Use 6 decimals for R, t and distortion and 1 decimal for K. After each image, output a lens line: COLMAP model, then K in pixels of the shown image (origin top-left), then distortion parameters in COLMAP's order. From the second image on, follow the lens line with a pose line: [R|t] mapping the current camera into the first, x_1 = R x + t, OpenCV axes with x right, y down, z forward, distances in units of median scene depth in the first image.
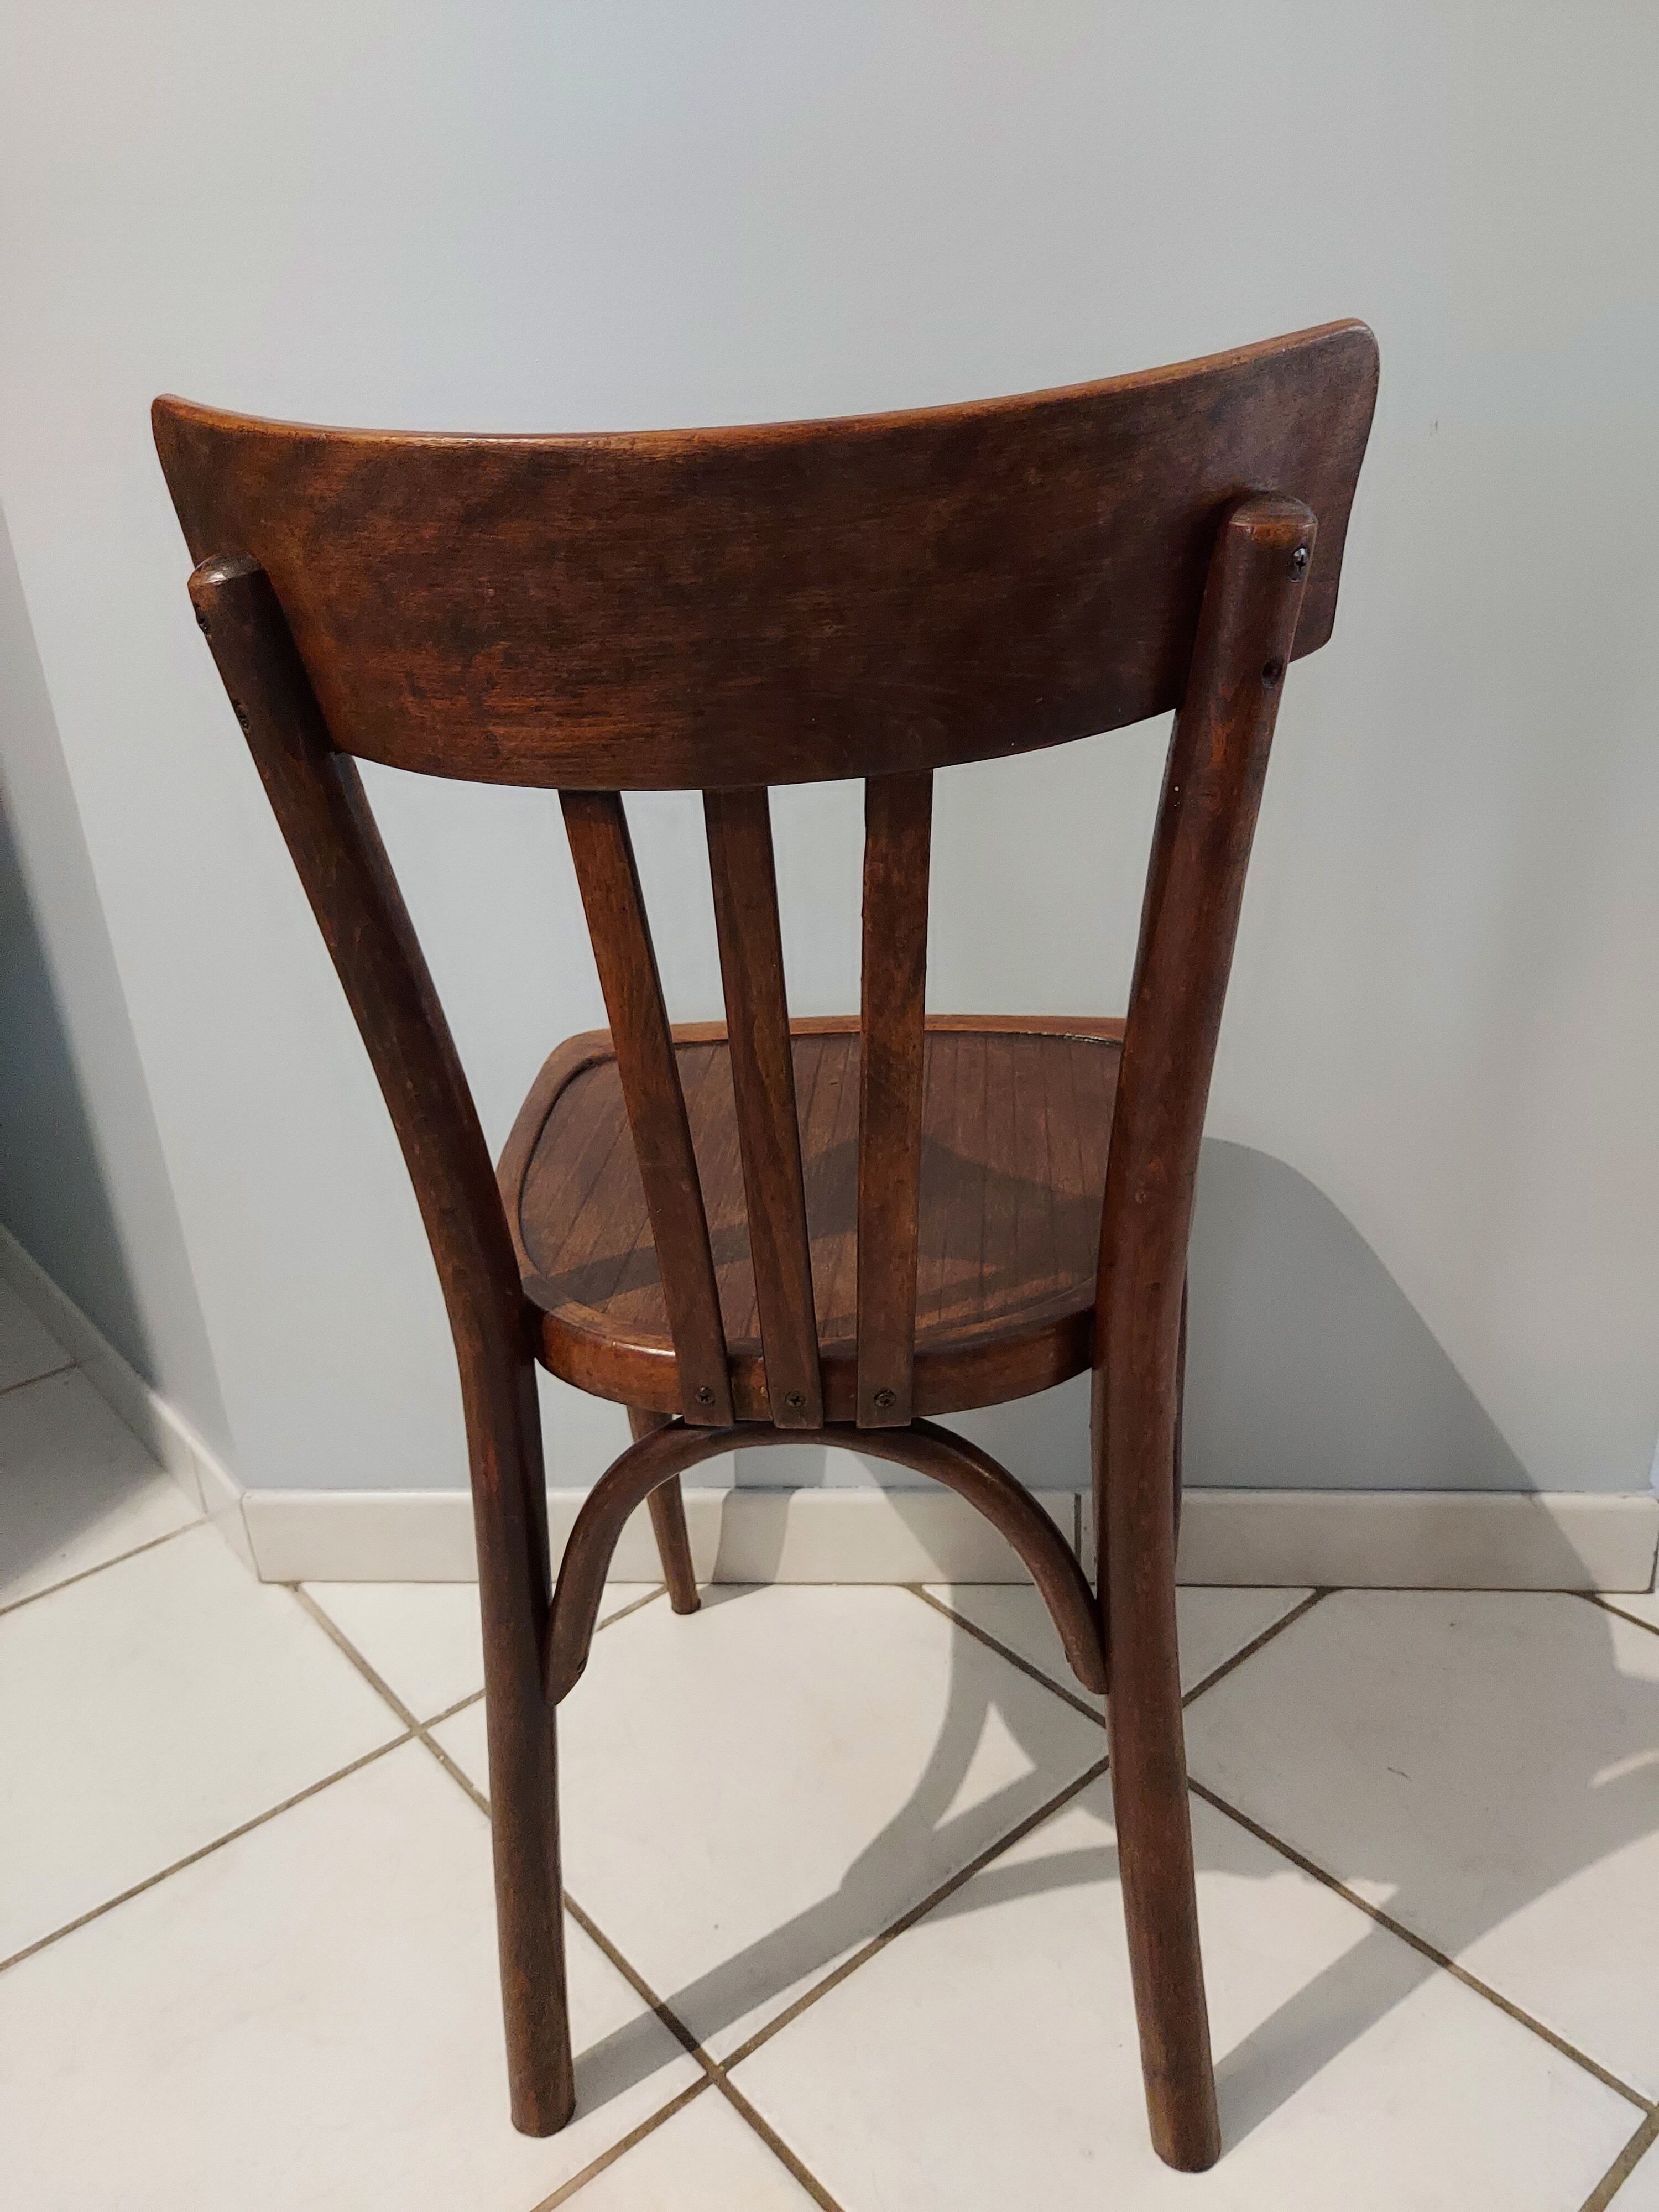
lens RADIAL K [[1593.4, 0, 828.7], [0, 1593.4, 1119.1], [0, 0, 1]] dist [0.010905, -0.003596]
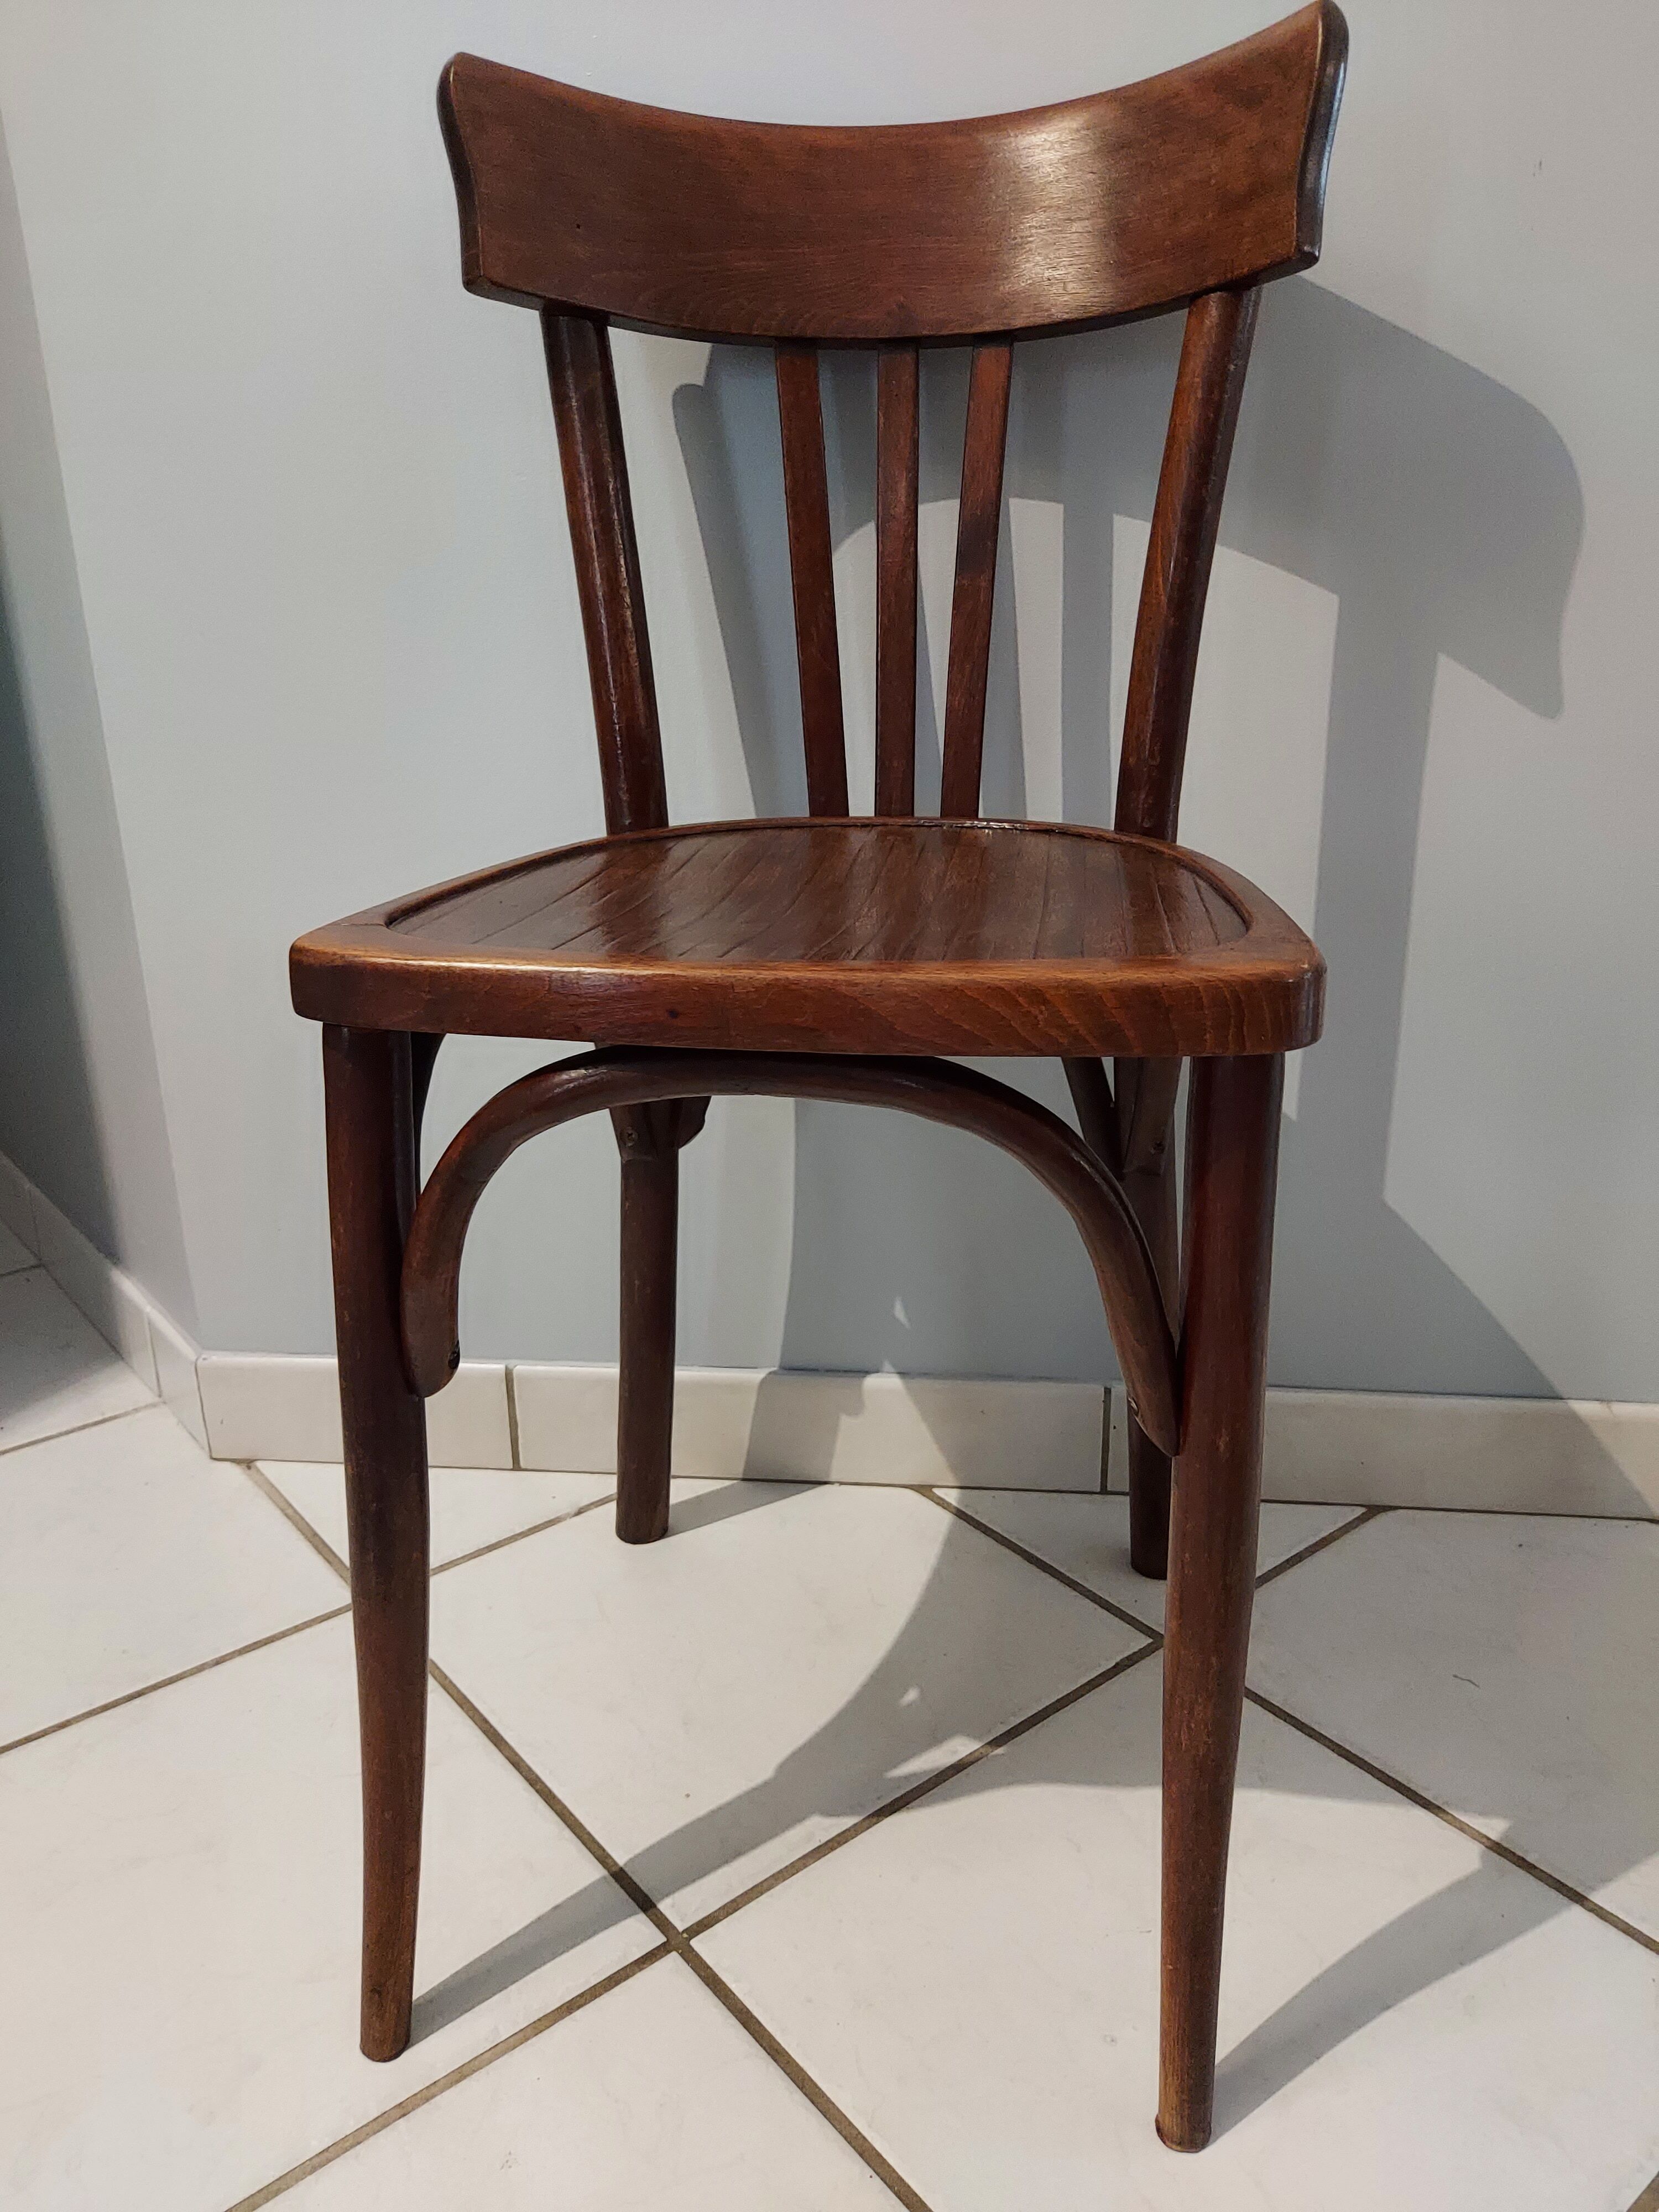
lens RADIAL K [[1593.4, 0, 831.0], [0, 1593.4, 1107.8], [0, 0, 1]] dist [0.010905, -0.003596]
pose [[0.998828, 0.047334, -0.010080, -0.000612], [-0.047994, 0.995590, -0.080603, 0.181873], [0.006220, 0.080992, 0.996695, 0.089149]]
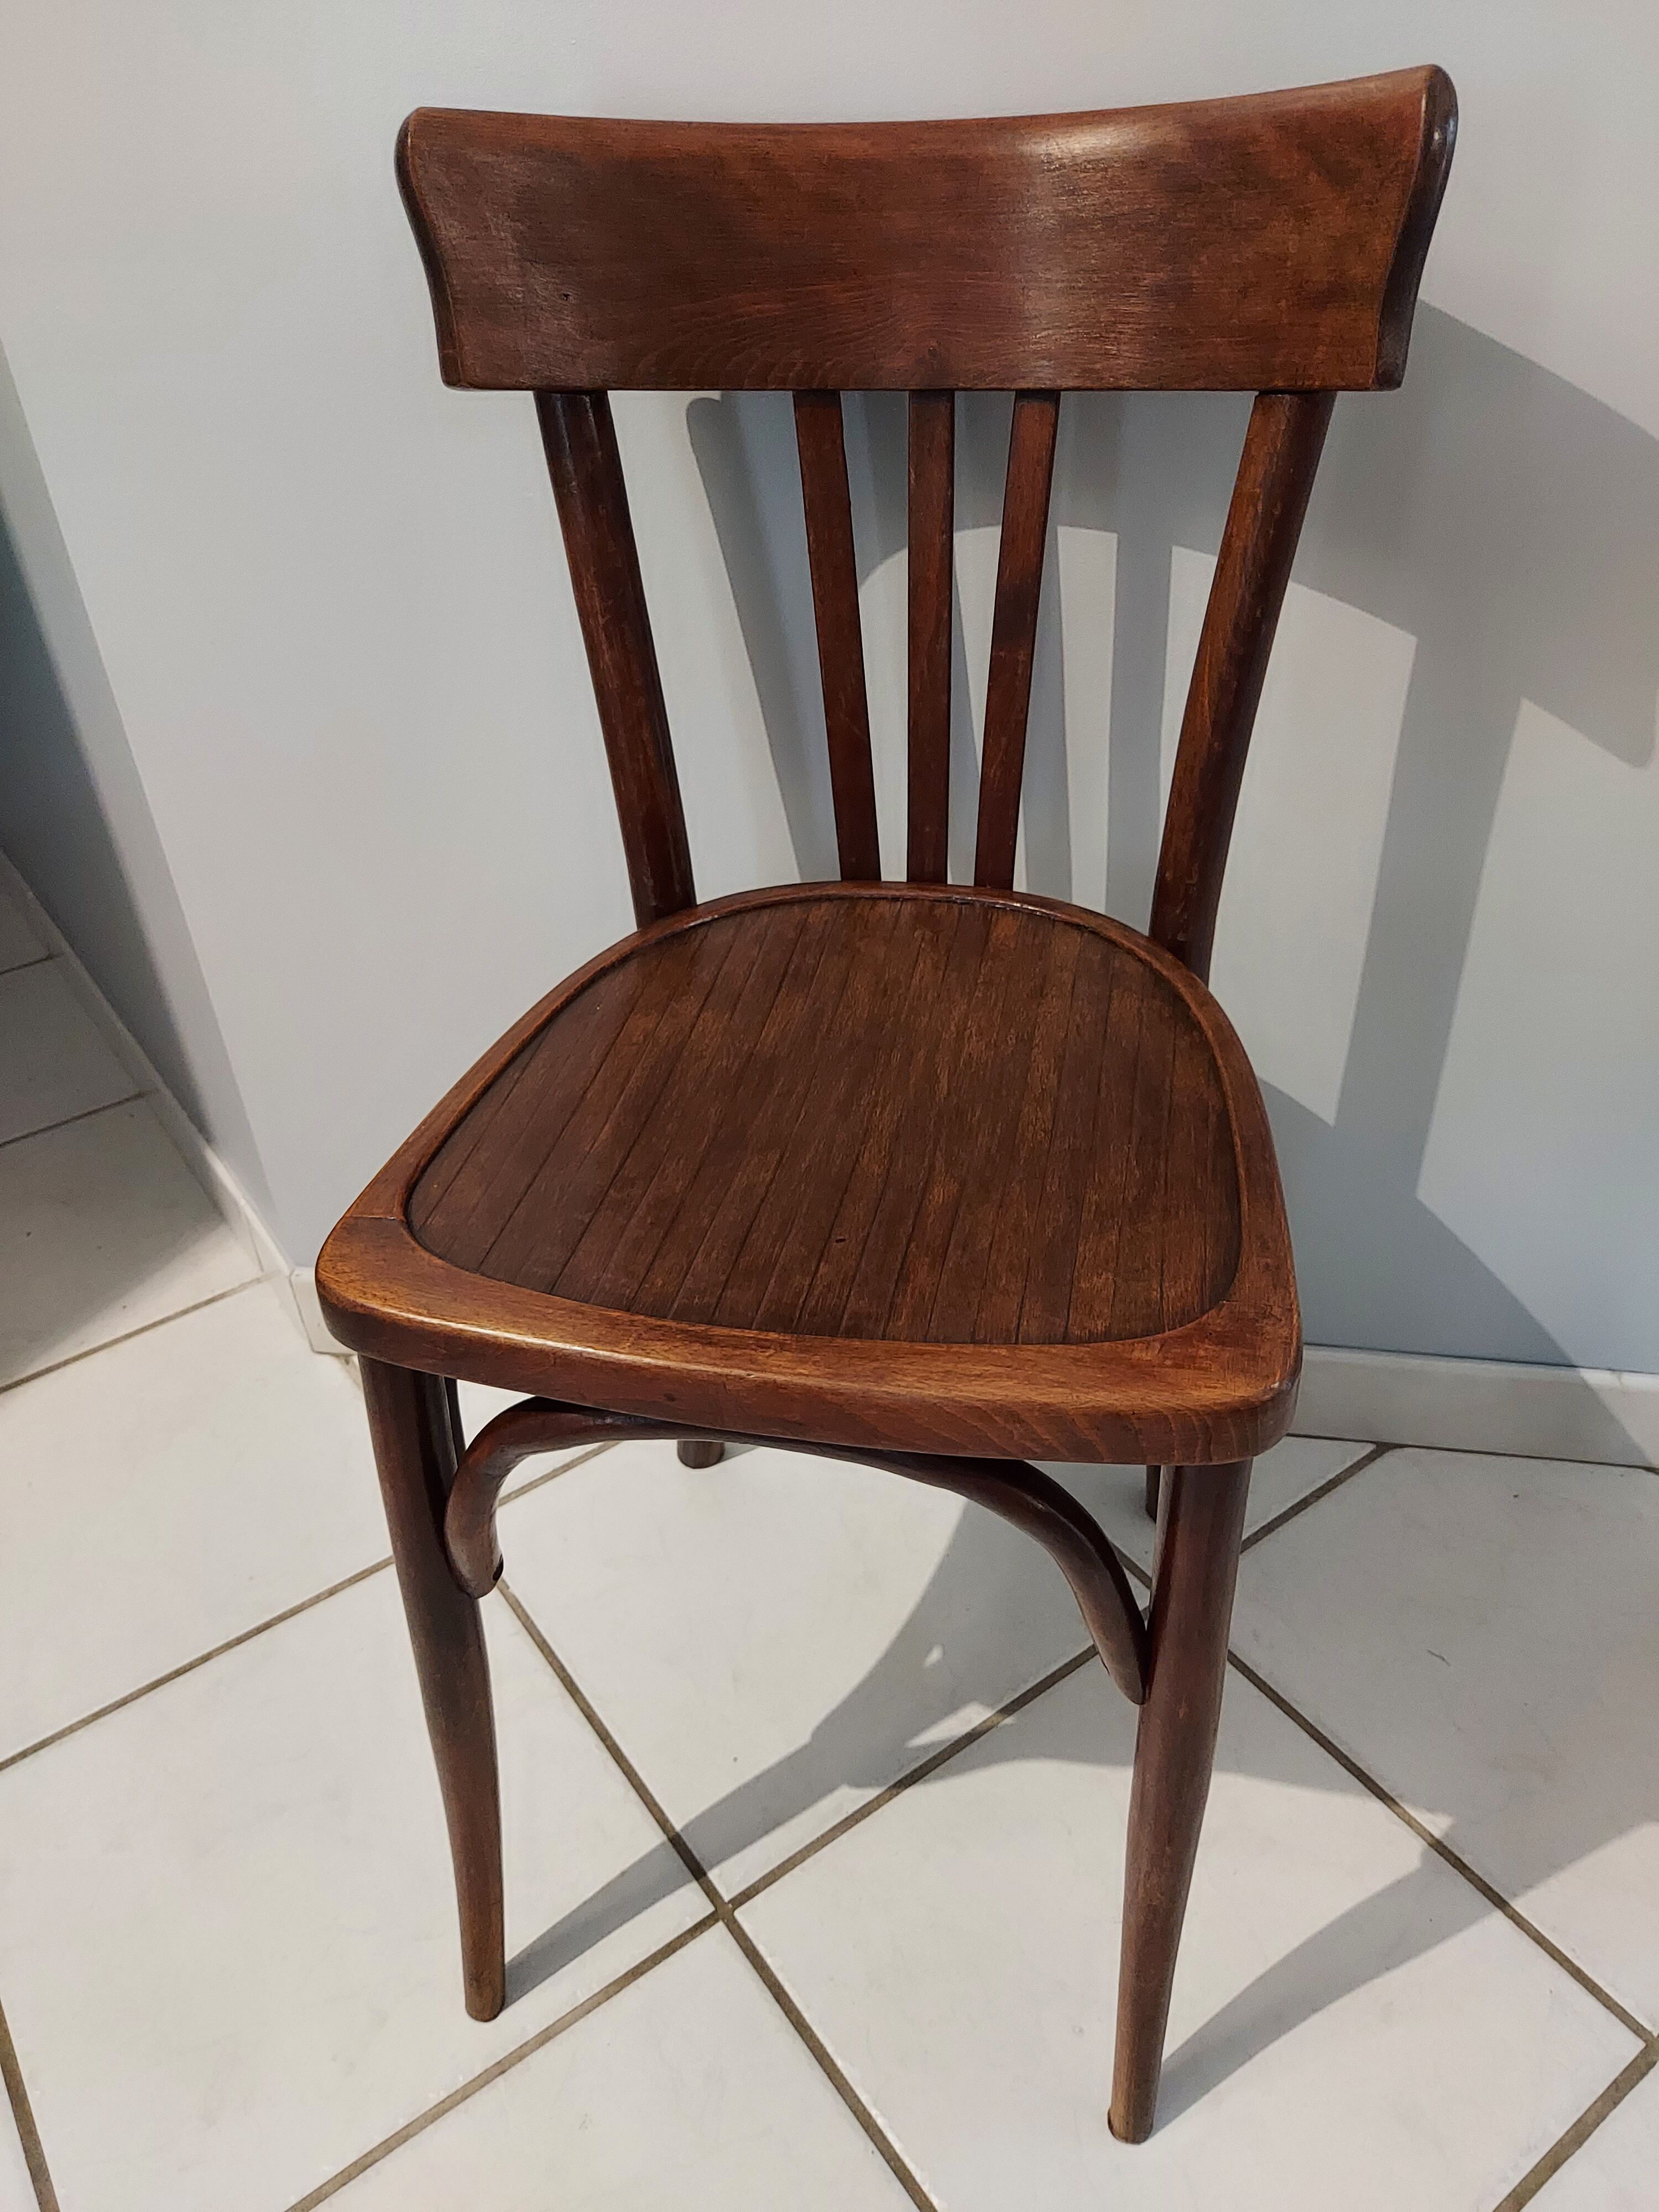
lens RADIAL K [[1593.4, 0, 832.6], [0, 1593.4, 1103.8], [0, 0, 1]] dist [0.010905, -0.003596]
pose [[0.996672, 0.058822, -0.056431, 0.022488], [-0.045780, 0.976723, 0.209561, -0.109845], [0.067444, -0.206280, 0.976166, 0.090382]]
